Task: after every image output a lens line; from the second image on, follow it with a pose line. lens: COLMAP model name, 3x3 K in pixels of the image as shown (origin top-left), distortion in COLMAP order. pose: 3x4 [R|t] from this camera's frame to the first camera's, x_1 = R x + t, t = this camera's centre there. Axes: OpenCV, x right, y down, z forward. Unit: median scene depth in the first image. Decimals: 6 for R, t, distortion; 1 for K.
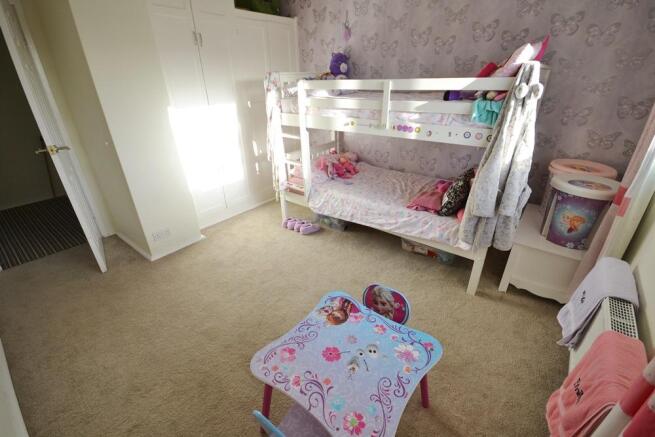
lens RADIAL K [[293.9, 0, 327.5], [0, 293.9, 218.5], [0, 0, 1]] dist [-0.000564, -0.000223]
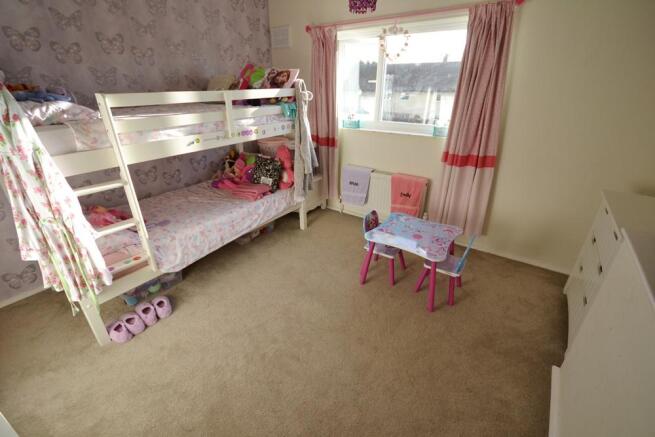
lens RADIAL K [[280.8, 0, 327.5], [0, 280.8, 218.5], [0, 0, 1]] dist [-0.000466, -0.000213]
pose [[-0.034711, -0.417548, 0.907992, -0.798731], [0.440460, 0.809151, 0.388933, -0.294950], [-0.897101, 0.413434, 0.155827, 0.626582]]
